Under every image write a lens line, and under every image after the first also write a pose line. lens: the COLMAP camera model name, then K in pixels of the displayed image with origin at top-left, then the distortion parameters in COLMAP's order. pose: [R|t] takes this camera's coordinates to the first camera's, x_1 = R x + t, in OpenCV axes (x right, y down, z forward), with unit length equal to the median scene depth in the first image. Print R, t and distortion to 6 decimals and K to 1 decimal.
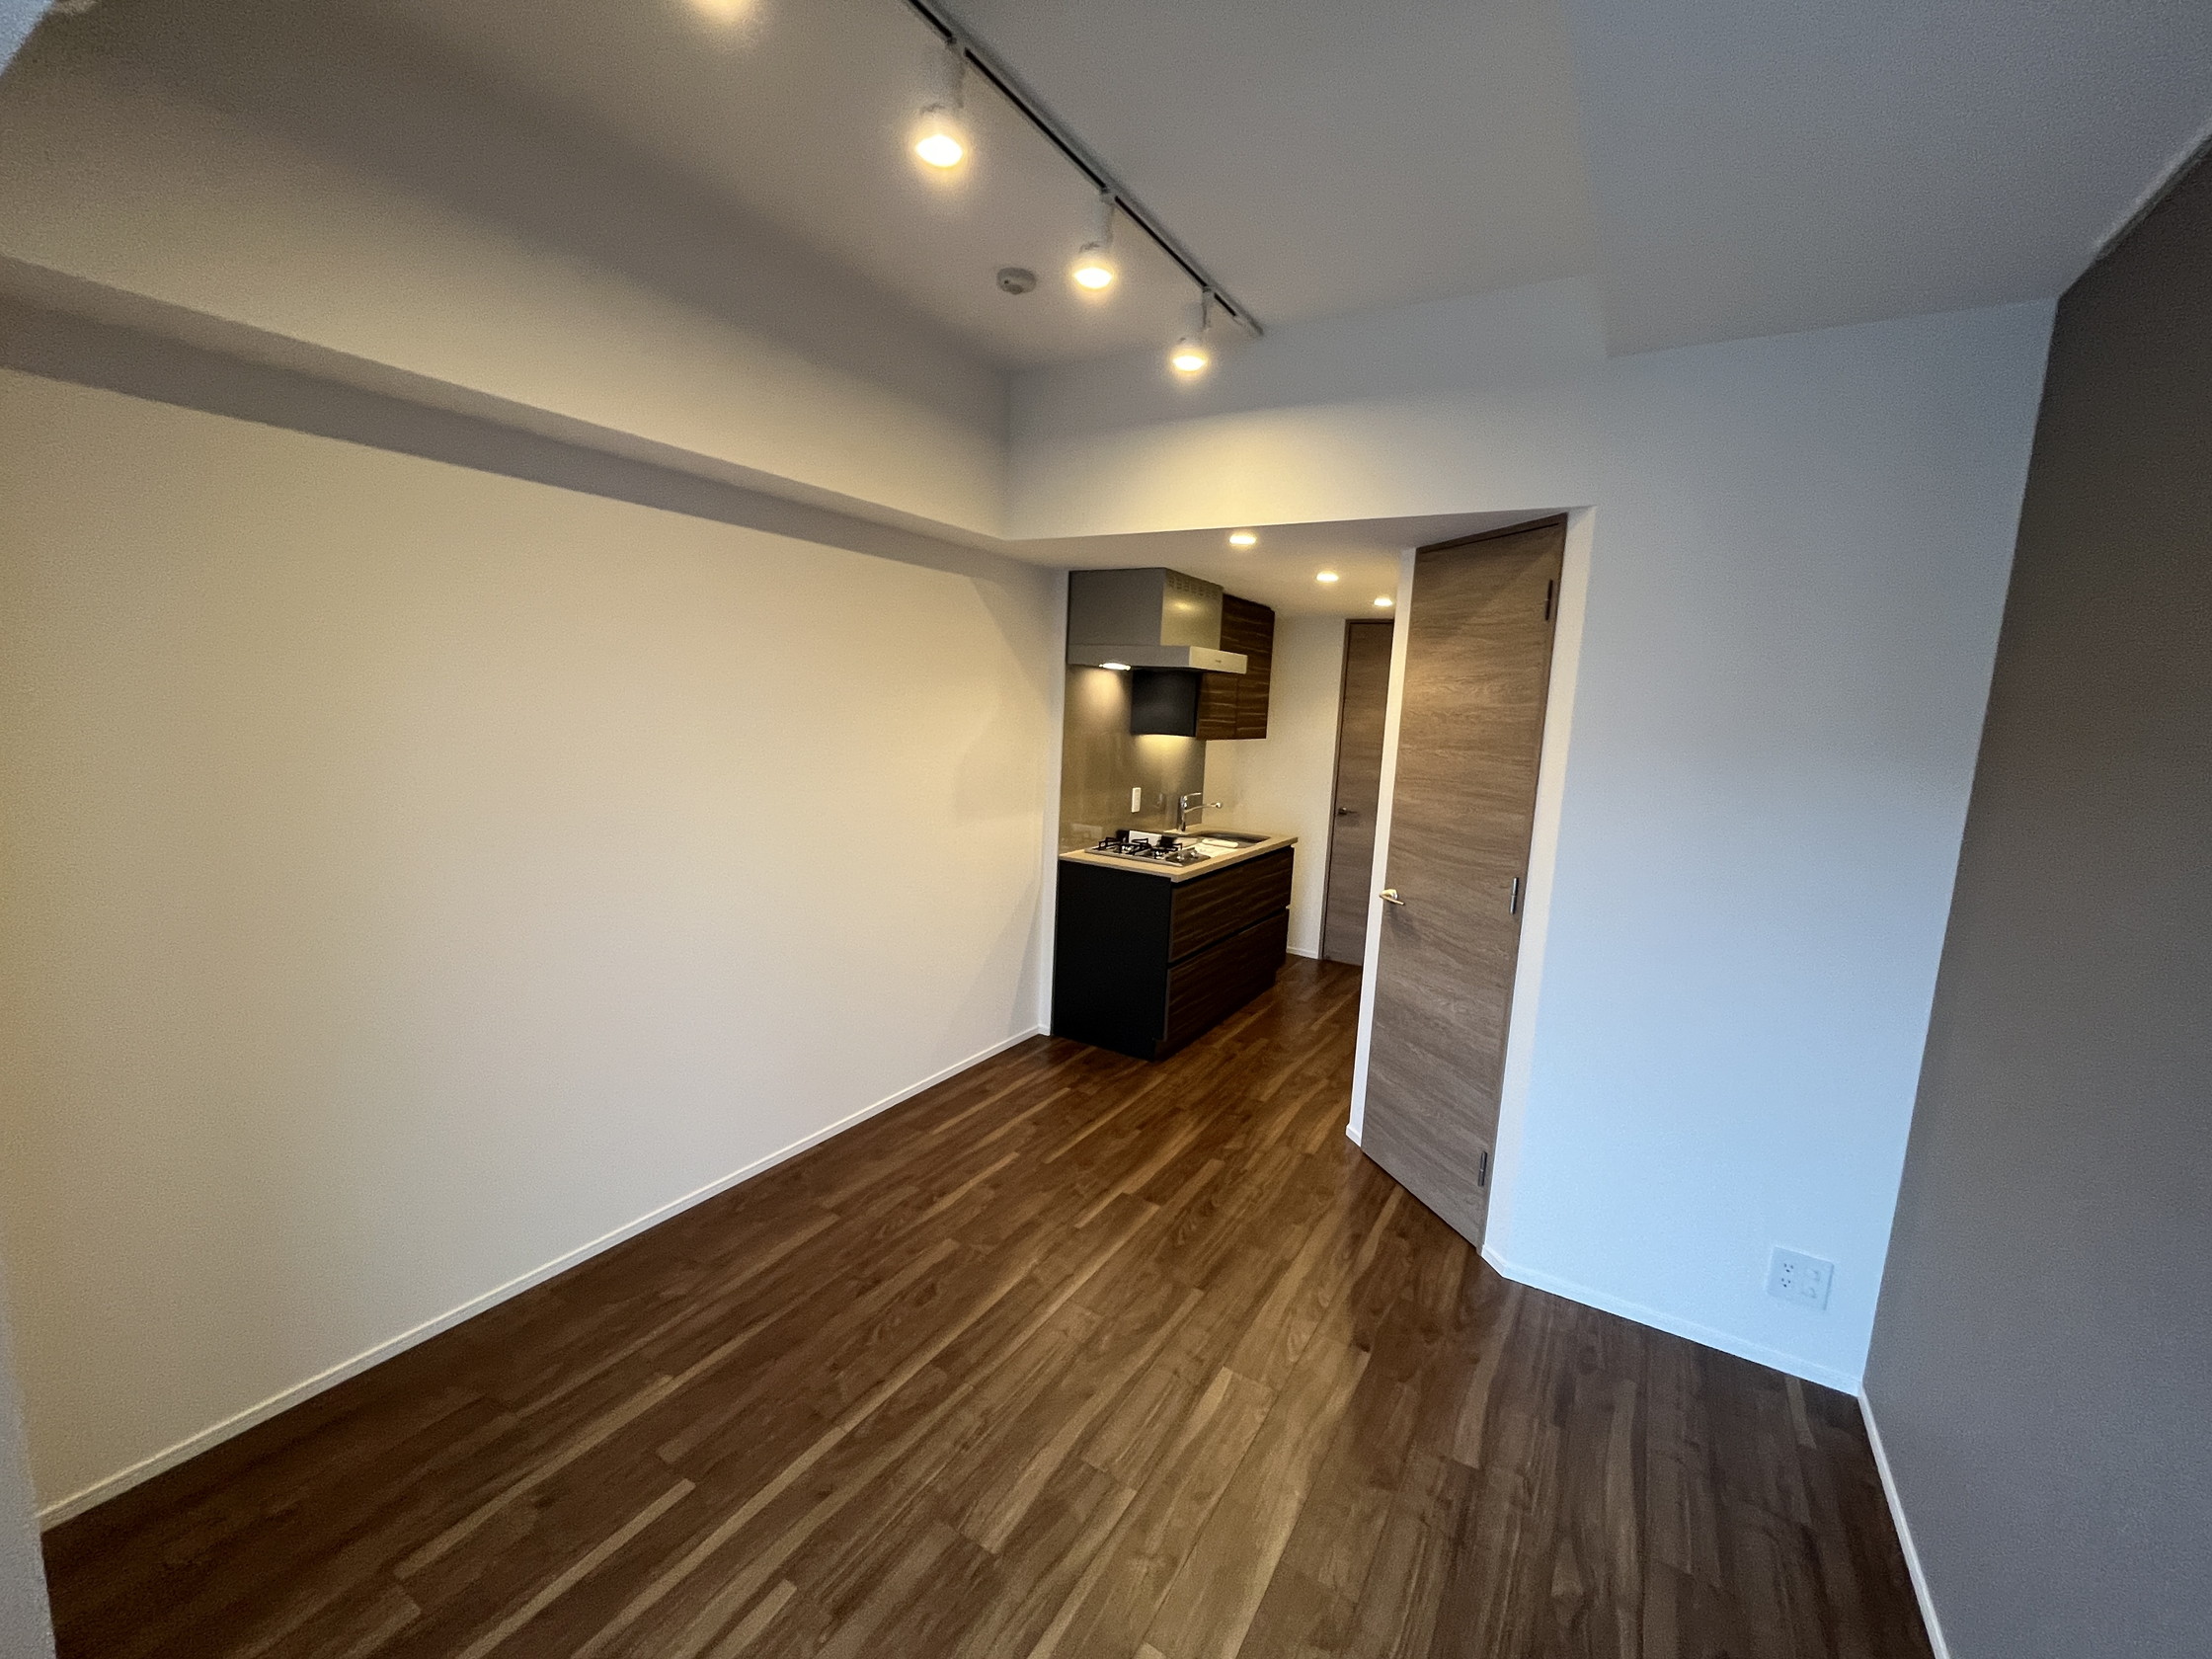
lens RADIAL K [[901.2, 0, 1112.2], [0, 901.2, 834.7], [0, 0, 1]] dist [-0.000405, 0.000132]
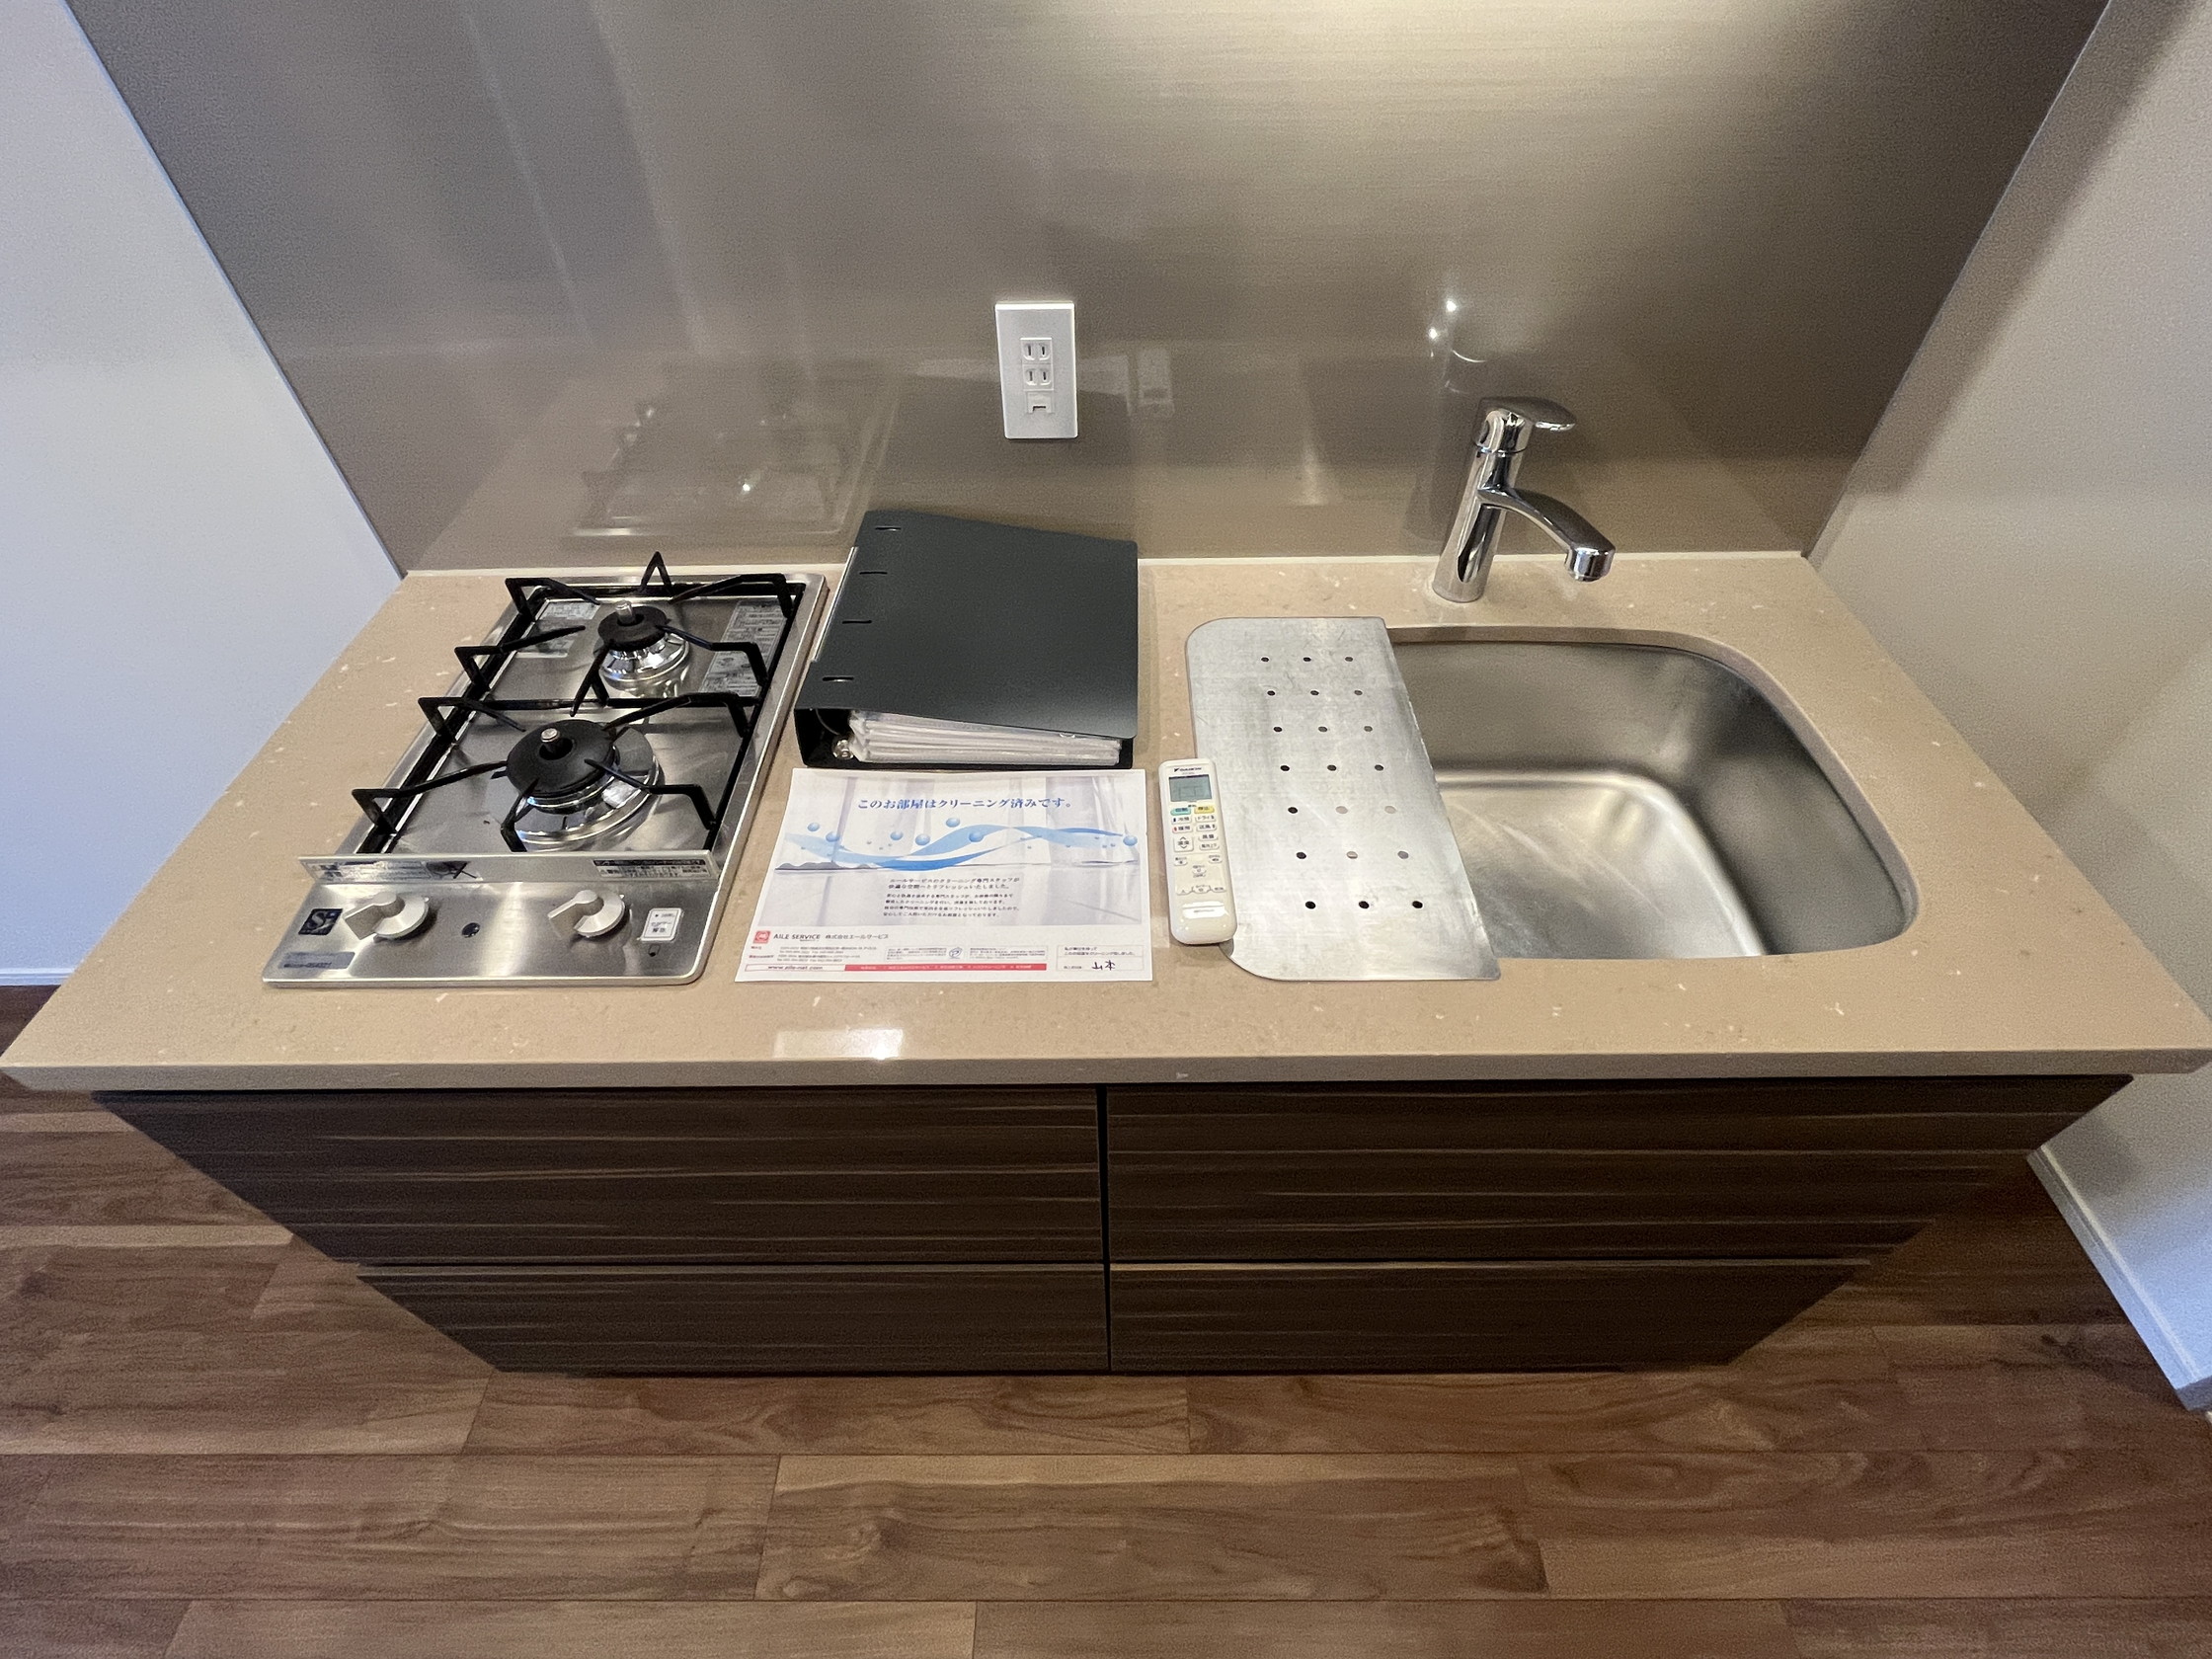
lens RADIAL K [[1010.4, 0, 1109.3], [0, 1010.4, 817.4], [0, 0, 1]] dist [-0.000936, 0.000481]
pose [[0.505962, 0.578716, -0.639601, 0.374993], [-0.085355, 0.771472, 0.630512, -0.171692], [0.858322, -0.264422, 0.439732, 1.556763]]
